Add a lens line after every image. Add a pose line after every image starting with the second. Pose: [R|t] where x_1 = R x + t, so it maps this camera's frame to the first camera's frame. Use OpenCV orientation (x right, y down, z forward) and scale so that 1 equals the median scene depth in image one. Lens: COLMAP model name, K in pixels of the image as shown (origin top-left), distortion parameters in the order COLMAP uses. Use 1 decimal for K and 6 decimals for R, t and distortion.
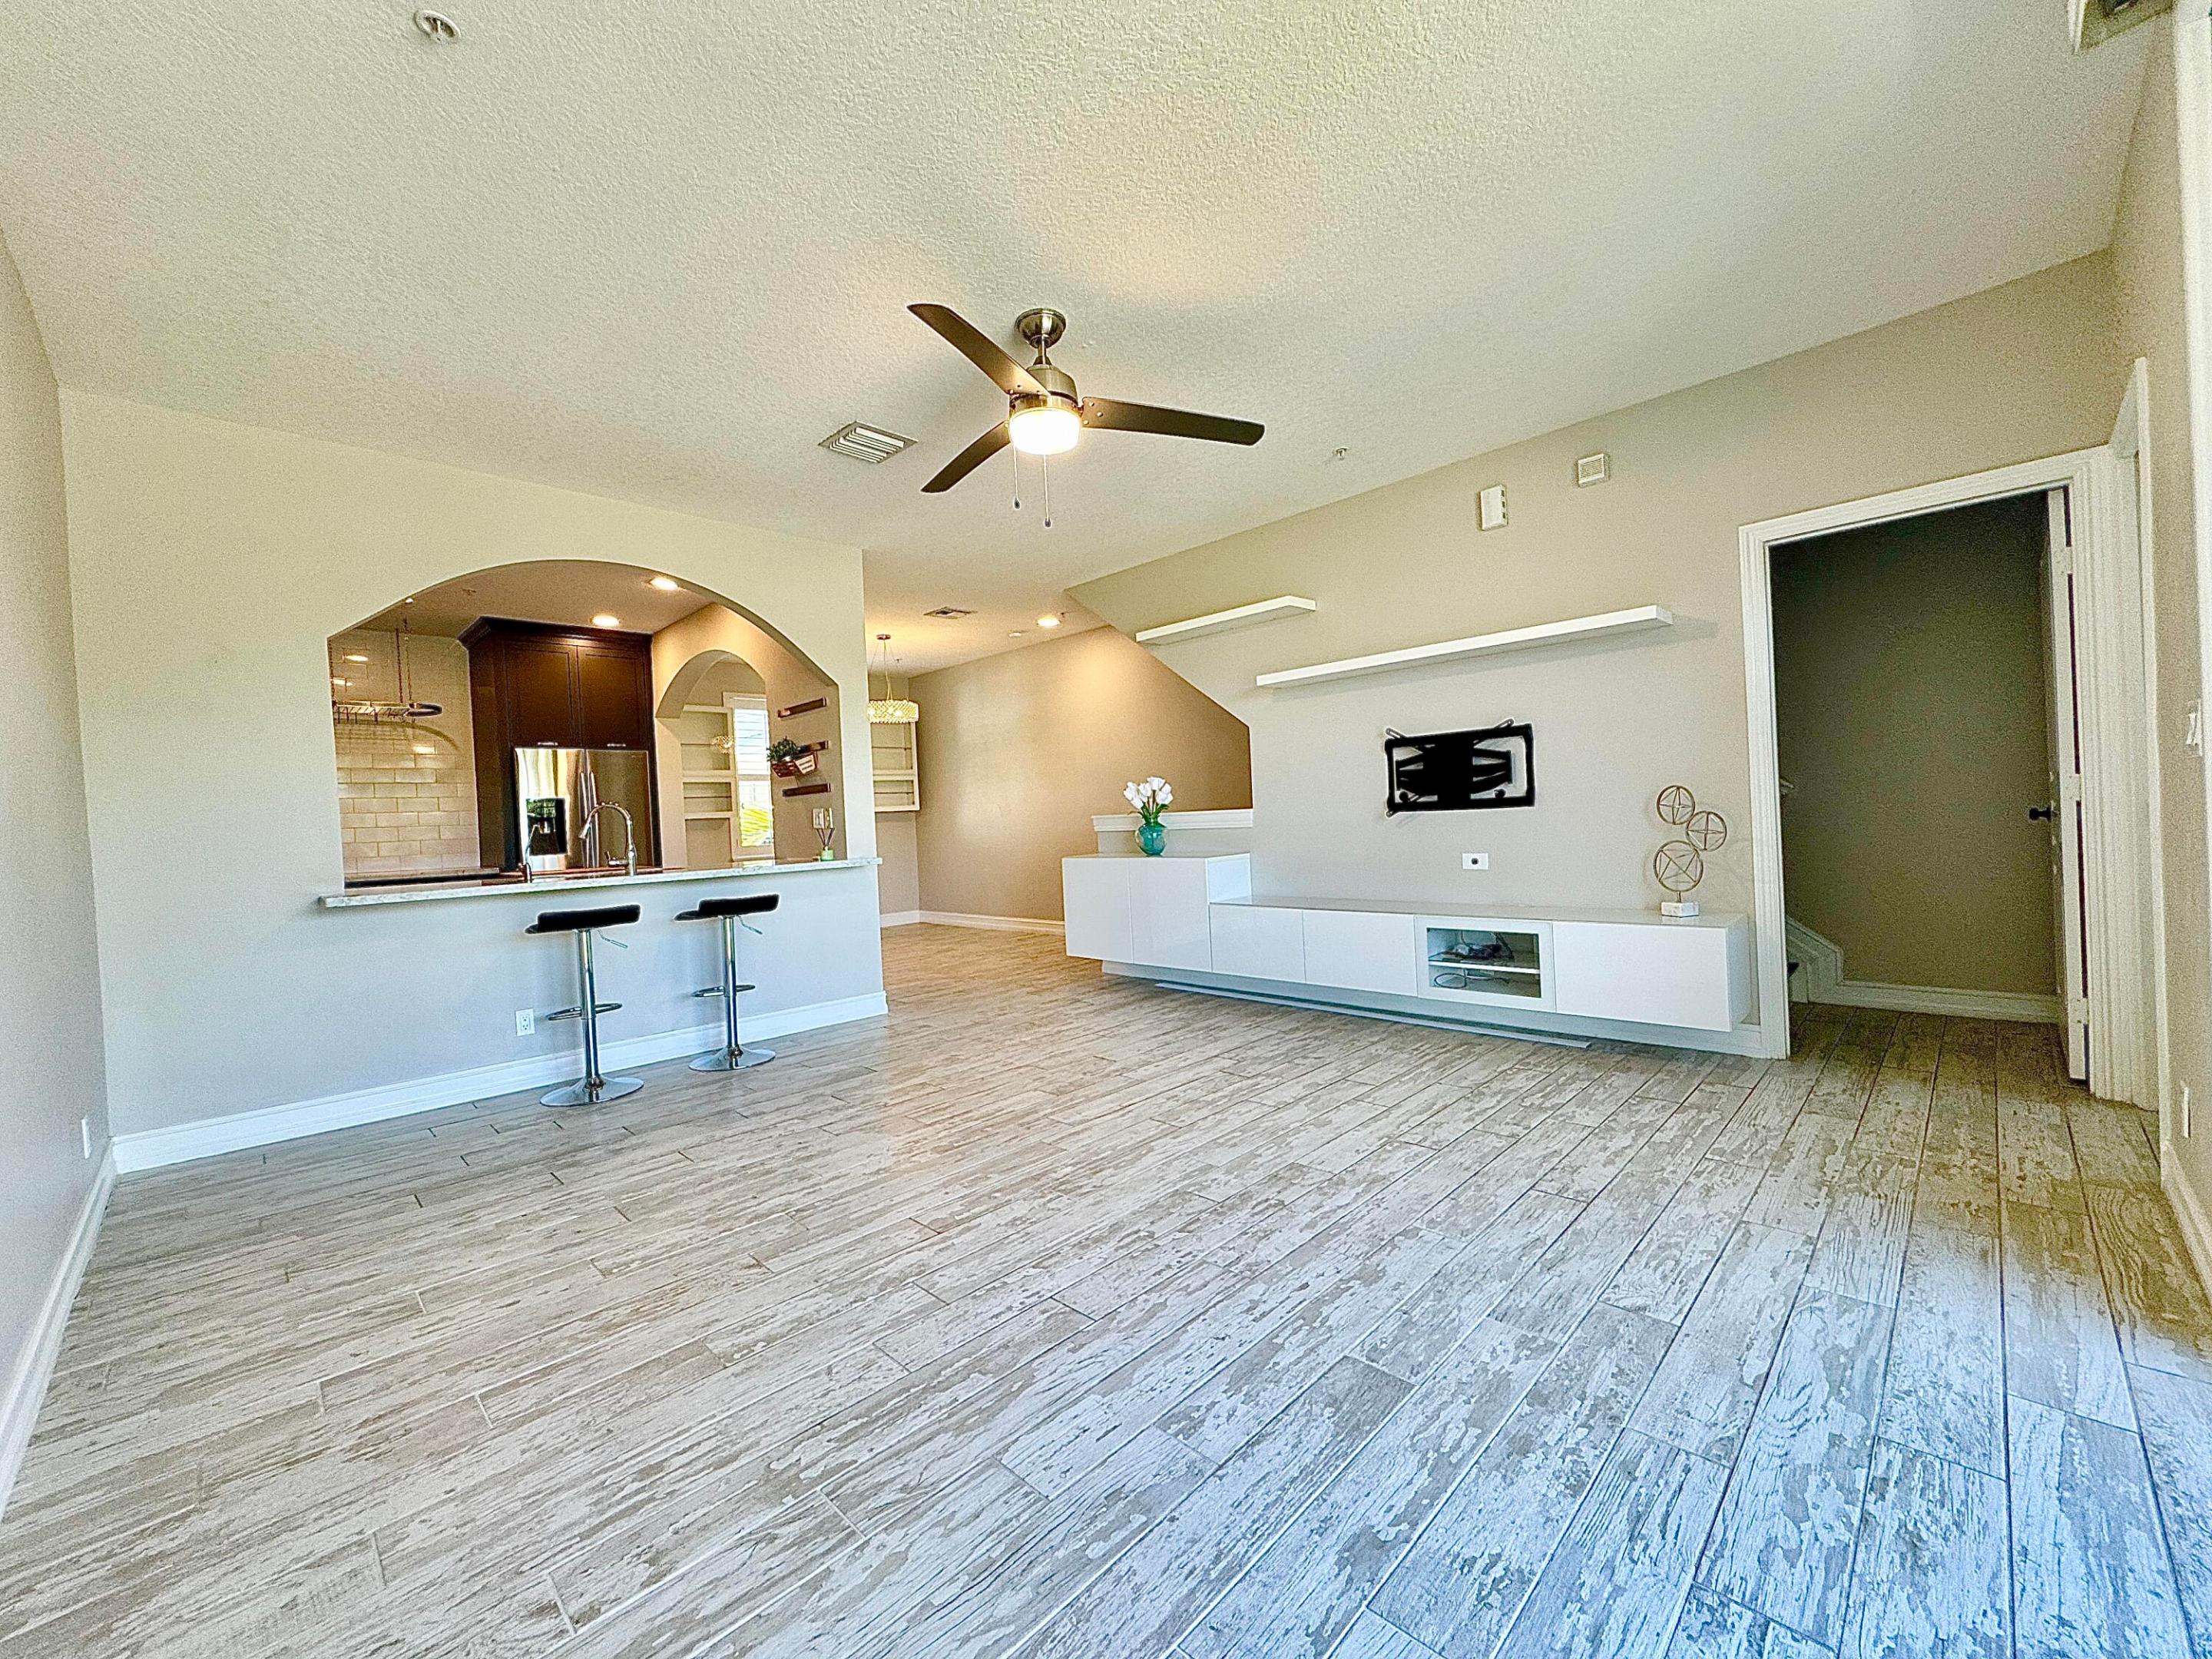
lens RADIAL K [[880.4, 0, 1106.1], [0, 880.4, 829.7], [0, 0, 1]] dist [-0.003547, 0.001030]
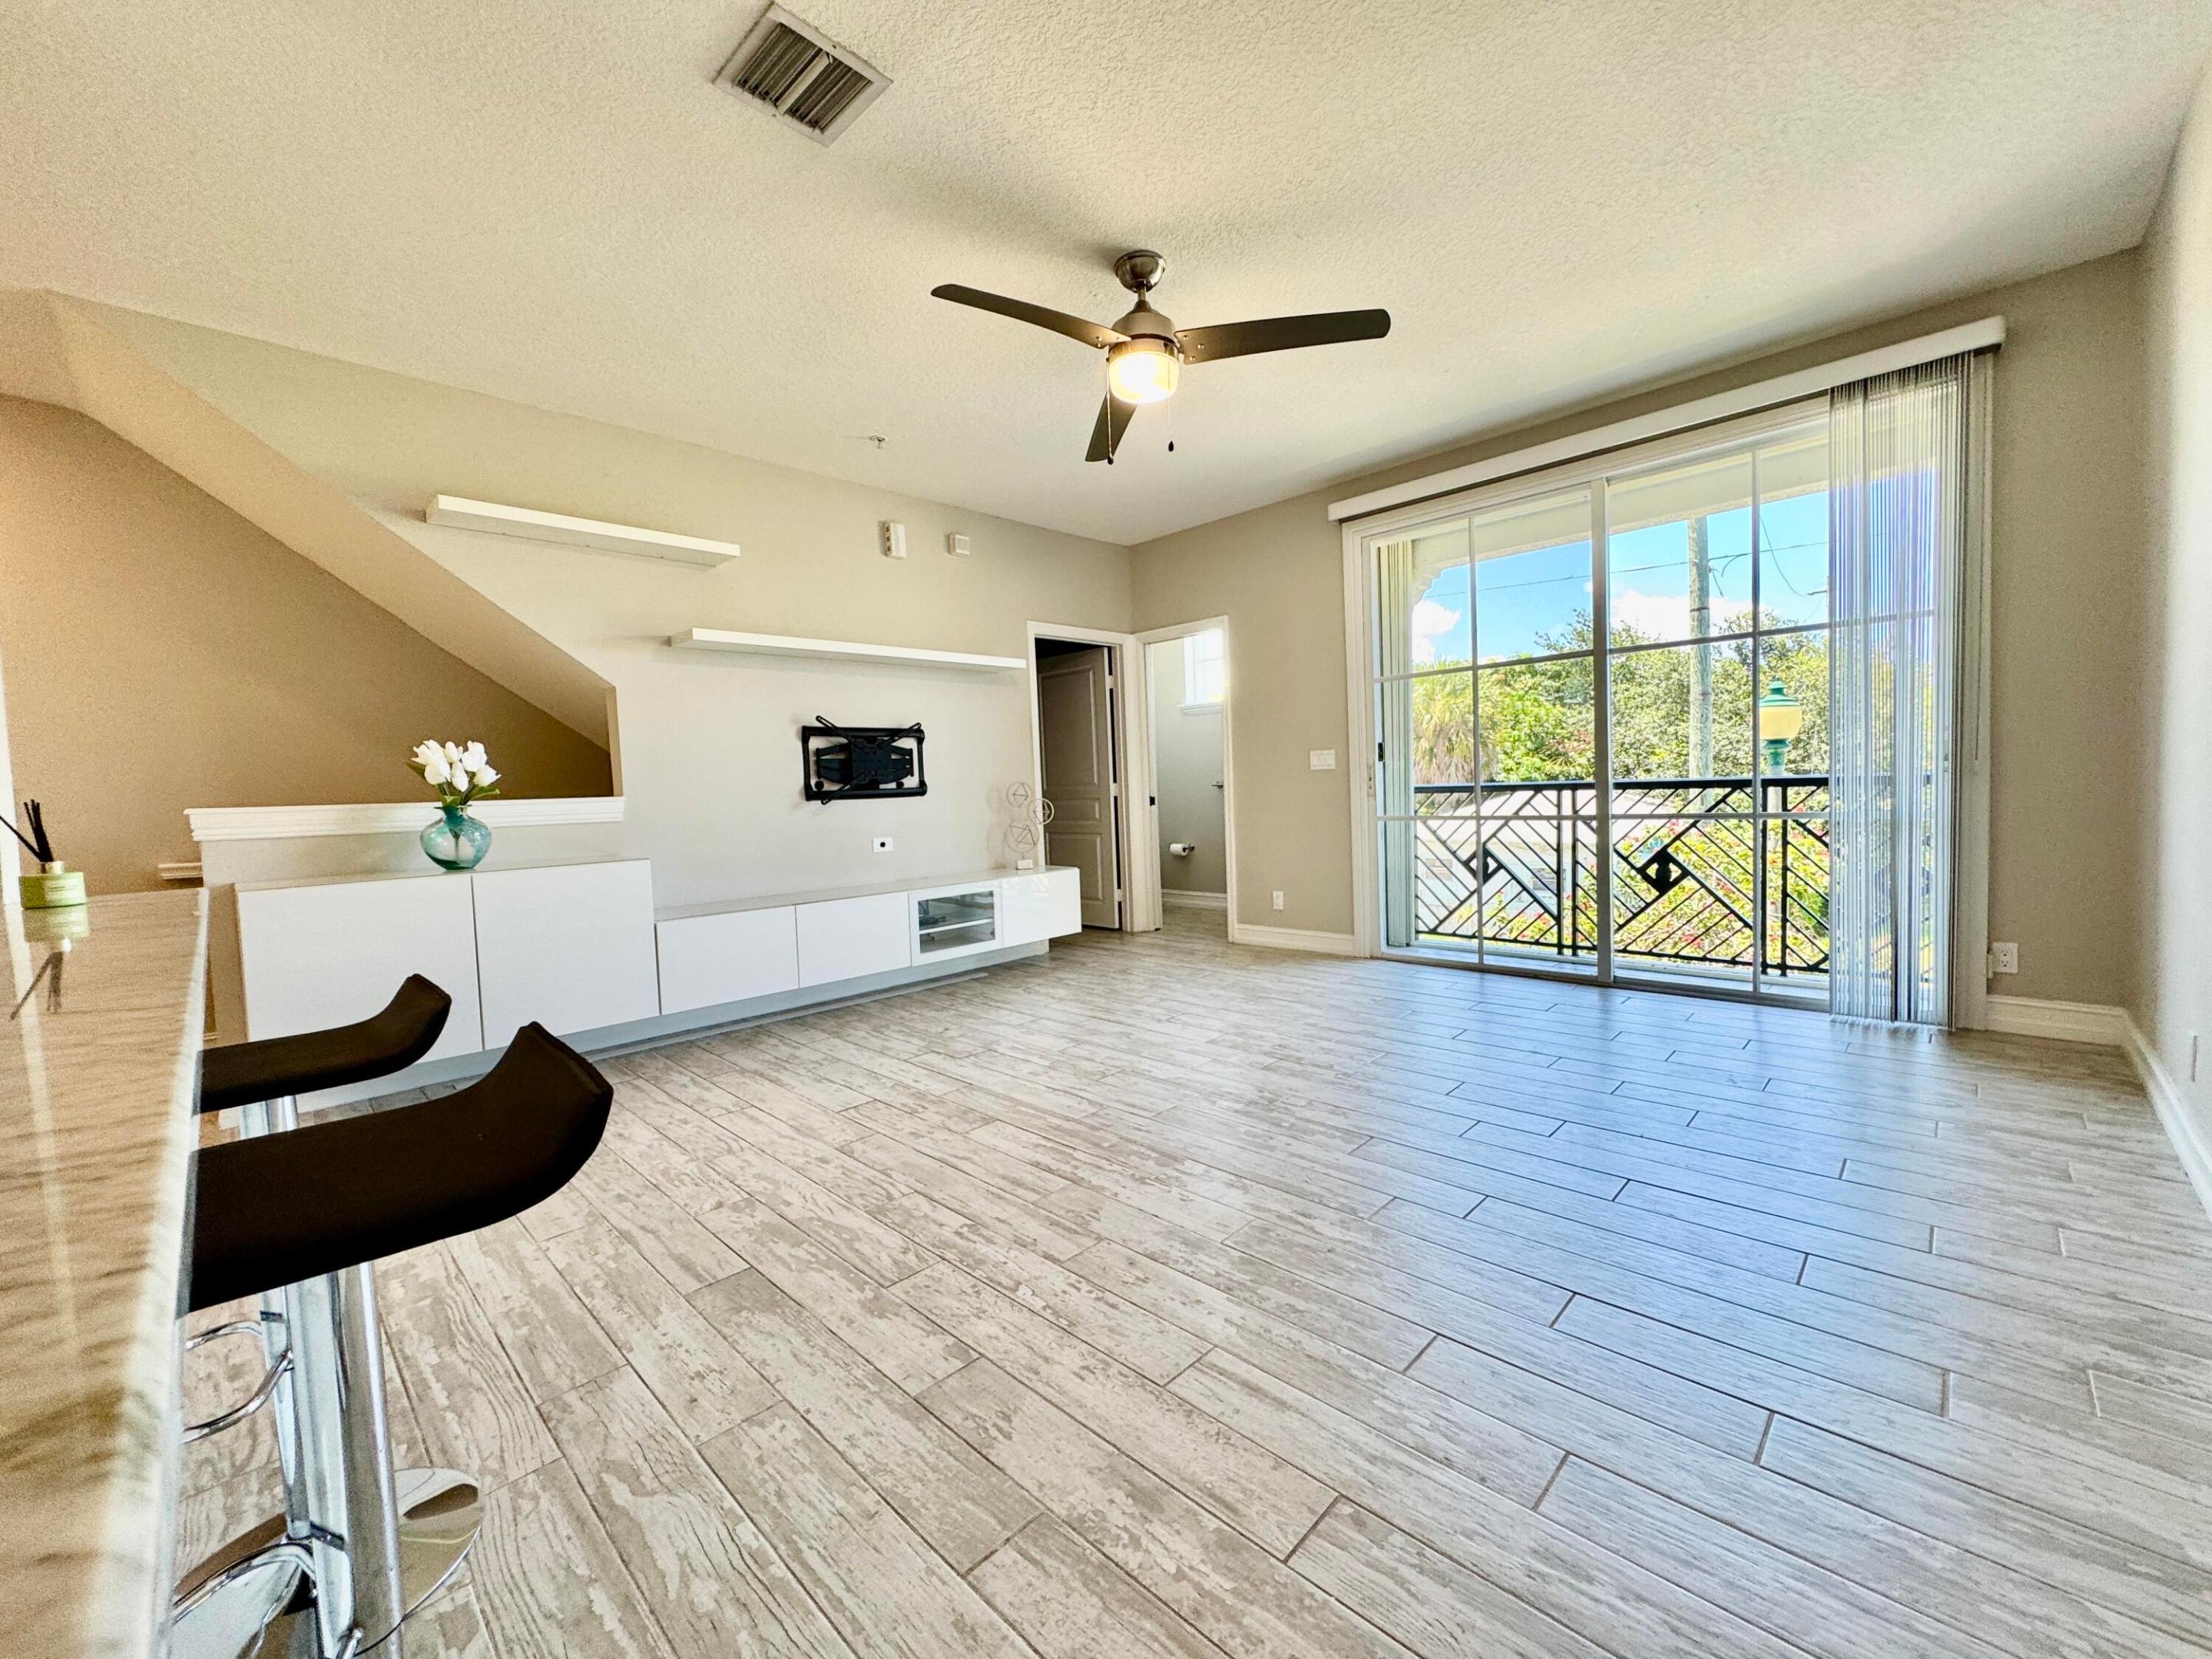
lens RADIAL K [[880.4, 0, 1106.2], [0, 880.4, 829.3], [0, 0, 1]] dist [-0.003547, 0.001030]
pose [[-0.009085, -0.007306, 0.999932, -0.712755], [0.048437, 0.998796, 0.007738, 0.021993], [-0.998785, 0.048504, -0.008720, 0.728698]]
